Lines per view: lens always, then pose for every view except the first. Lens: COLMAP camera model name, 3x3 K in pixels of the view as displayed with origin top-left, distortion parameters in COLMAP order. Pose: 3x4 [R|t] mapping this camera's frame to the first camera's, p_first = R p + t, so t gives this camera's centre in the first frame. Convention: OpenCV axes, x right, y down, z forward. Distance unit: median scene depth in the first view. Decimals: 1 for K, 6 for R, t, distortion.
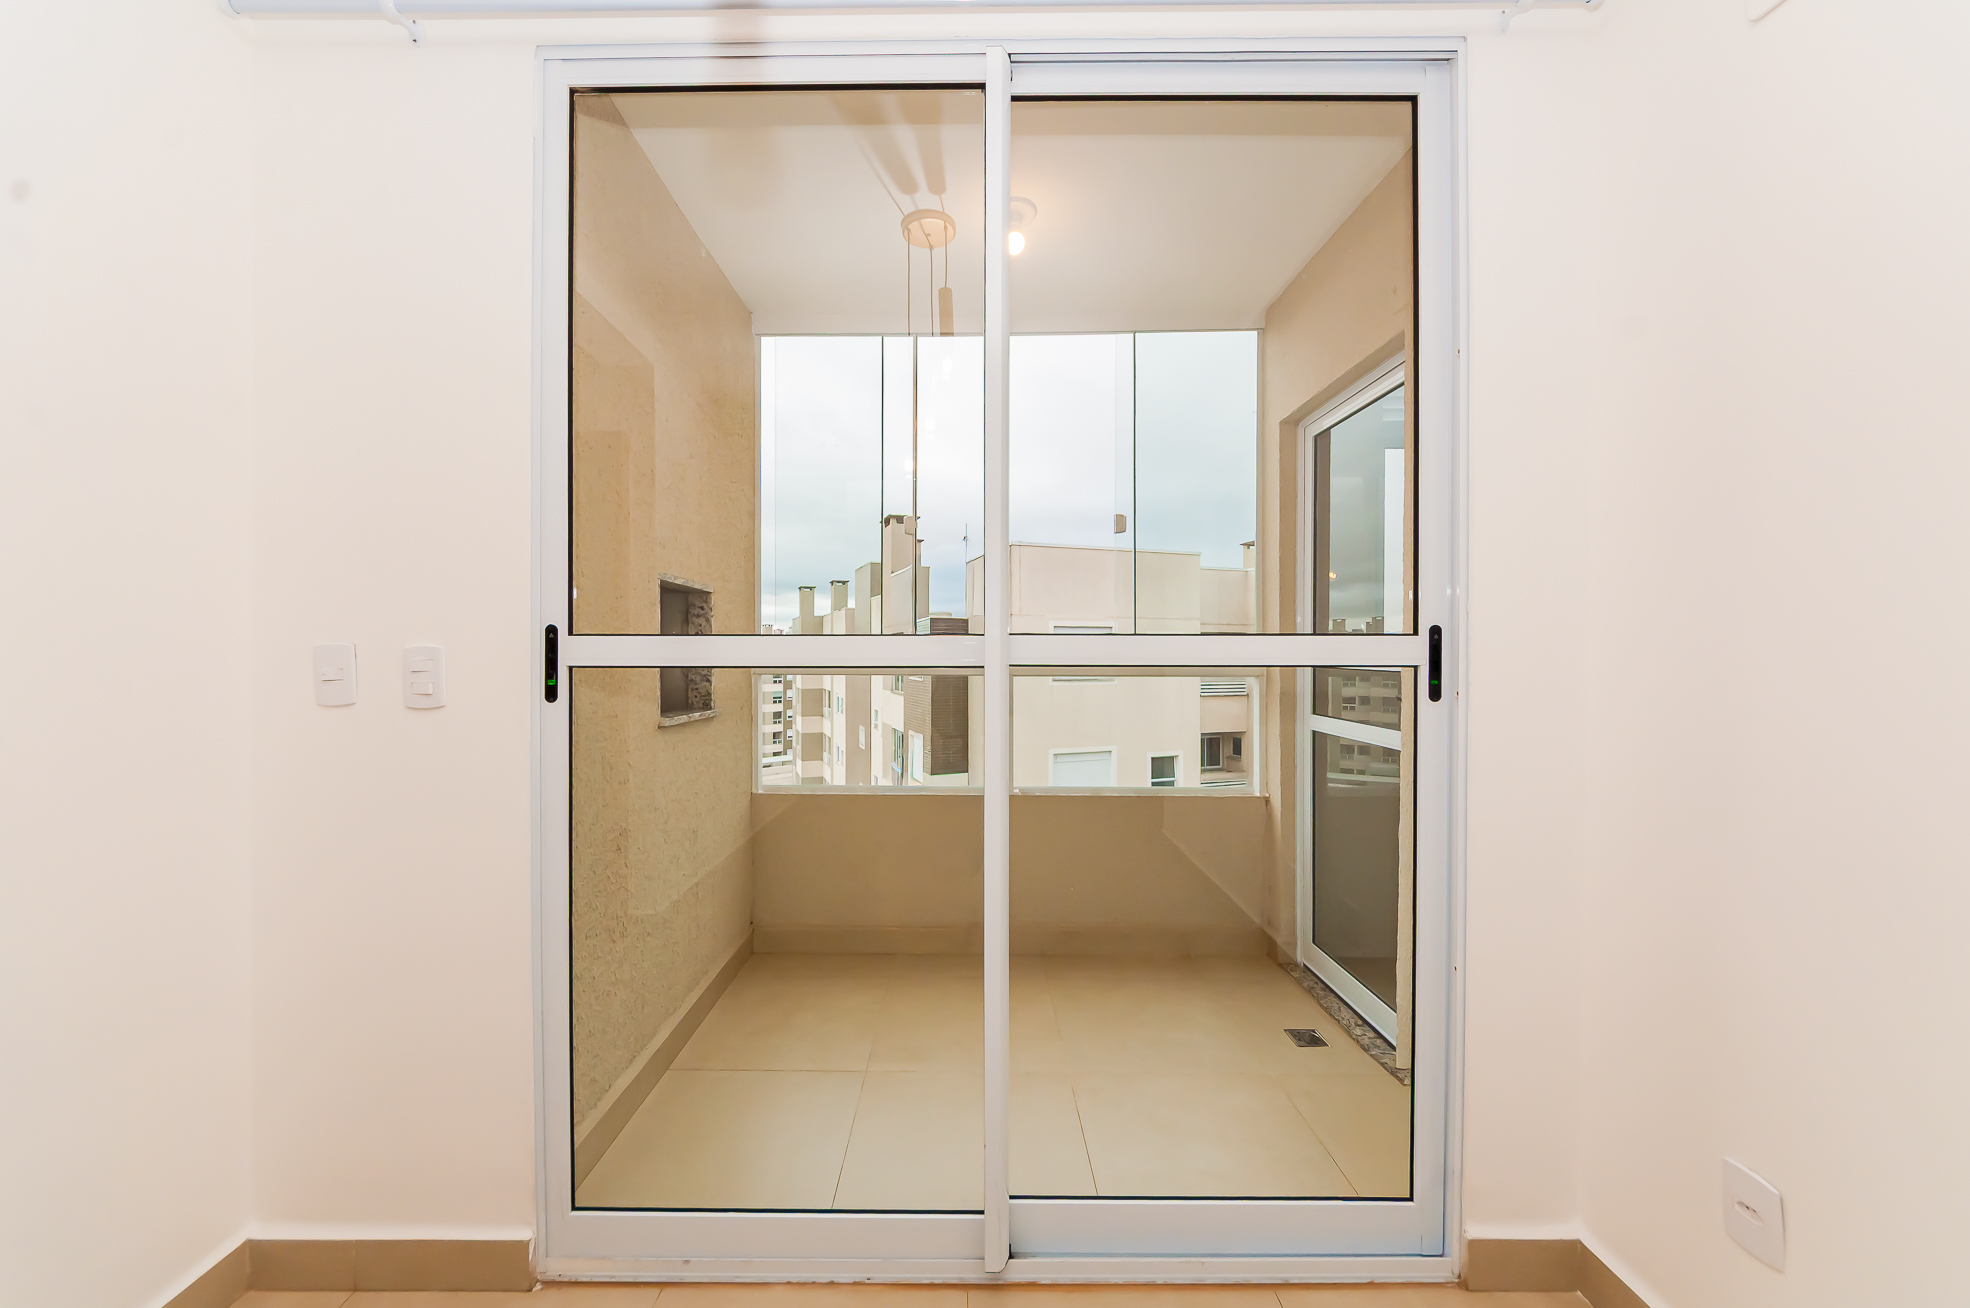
lens RADIAL K [[702.6, 0, 982.8], [0, 702.6, 646.9], [0, 0, 1]] dist [-0.005717, 0.001938]
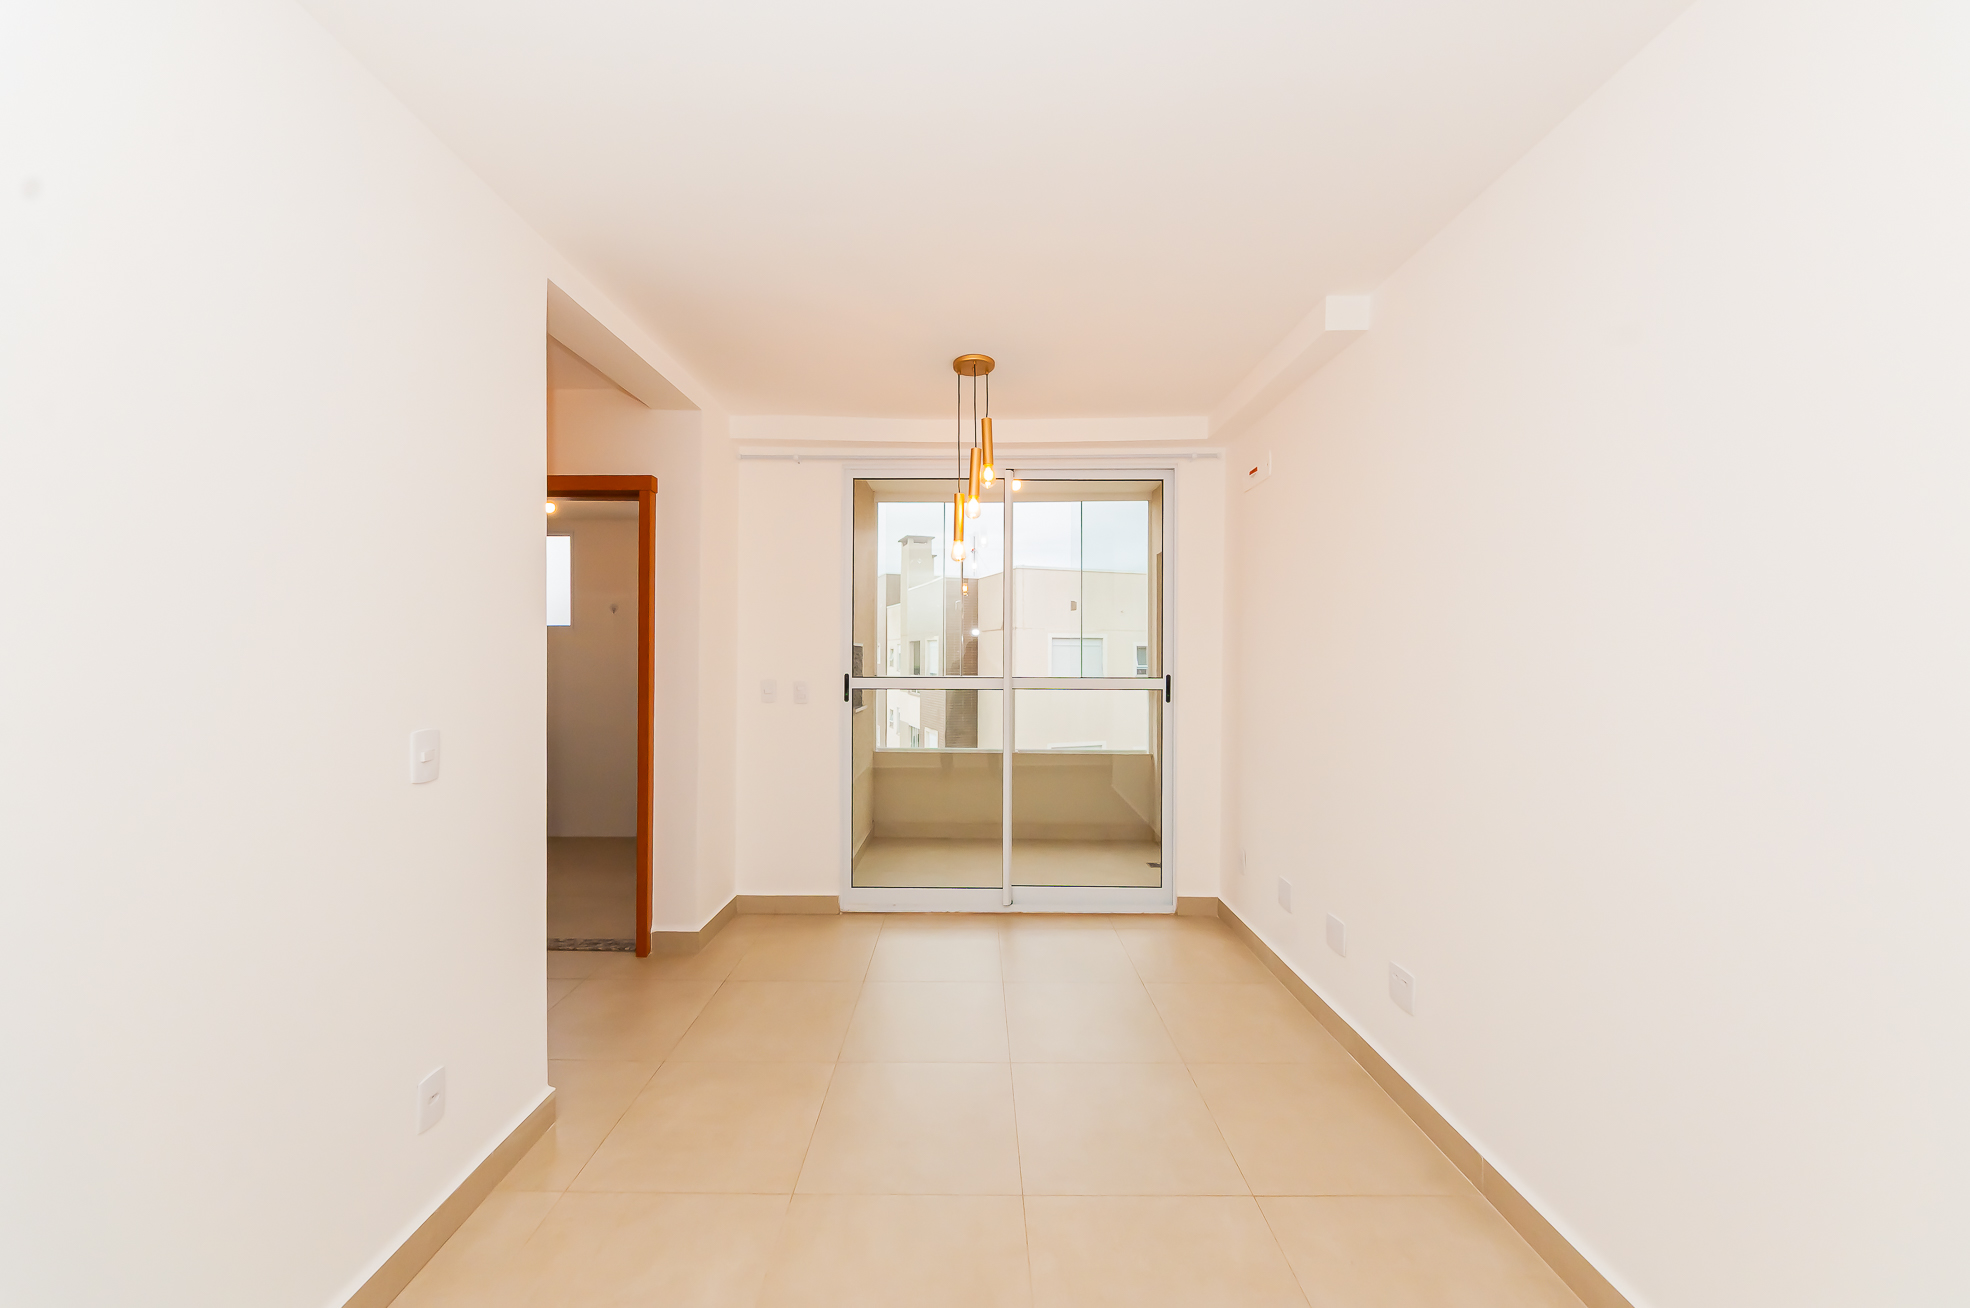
lens RADIAL K [[702.6, 0, 982.8], [0, 702.6, 646.9], [0, 0, 1]] dist [-0.005717, 0.001938]
pose [[0.999971, 0.002774, -0.007096, -0.006004], [-0.002783, 0.999995, -0.001288, -0.013350], [0.007093, 0.001307, 0.999974, -0.174837]]
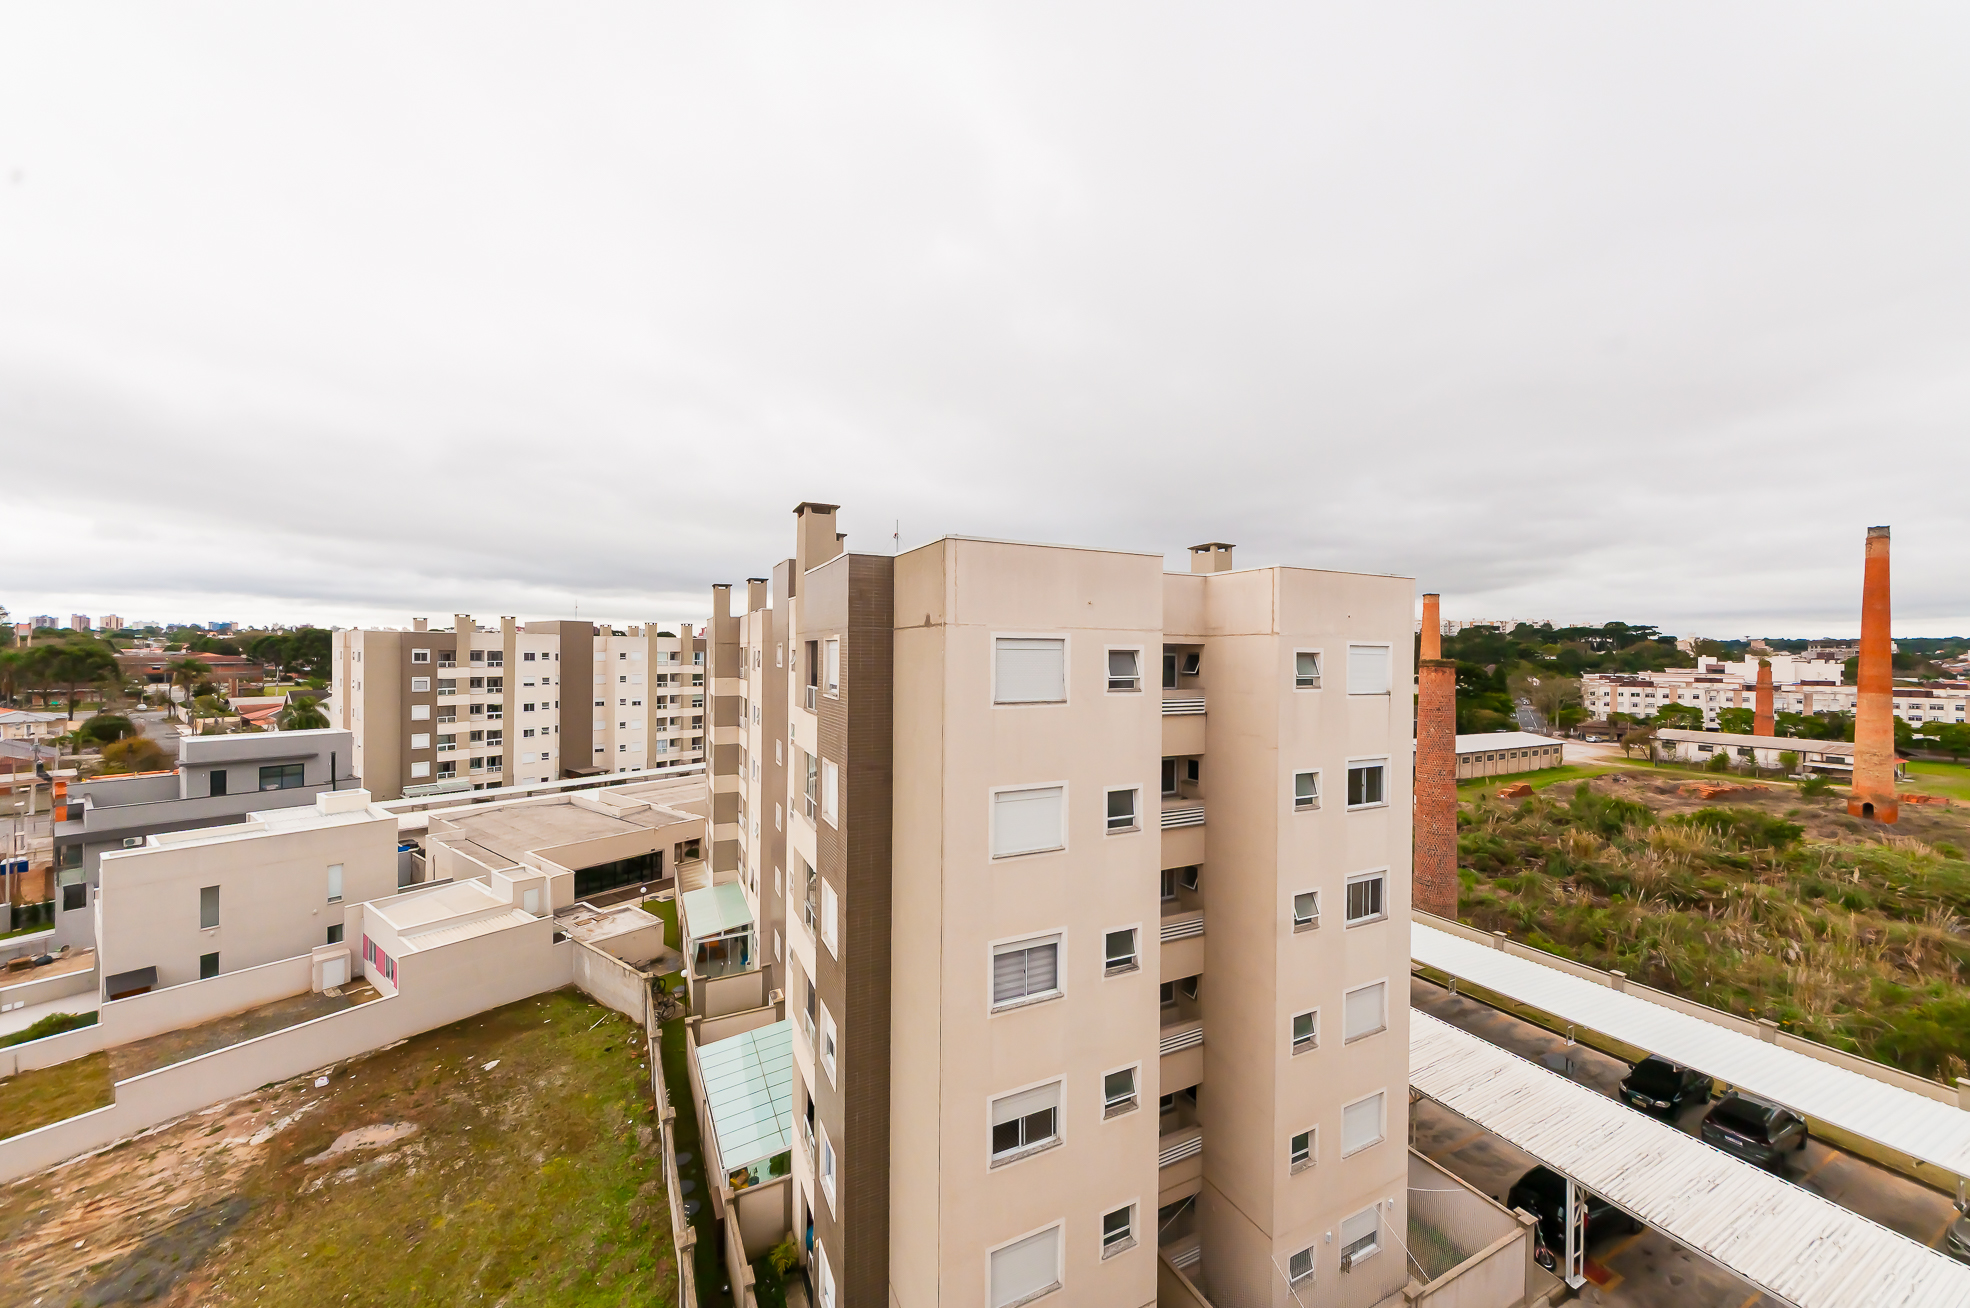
lens RADIAL K [[702.6, 0, 982.8], [0, 702.6, 646.9], [0, 0, 1]] dist [-0.005717, 0.001938]
pose [[0.995673, 0.008918, 0.092500, 0.010007], [-0.008842, 0.999960, -0.001238, -0.018849], [-0.092507, 0.000415, 0.995712, 0.184729]]
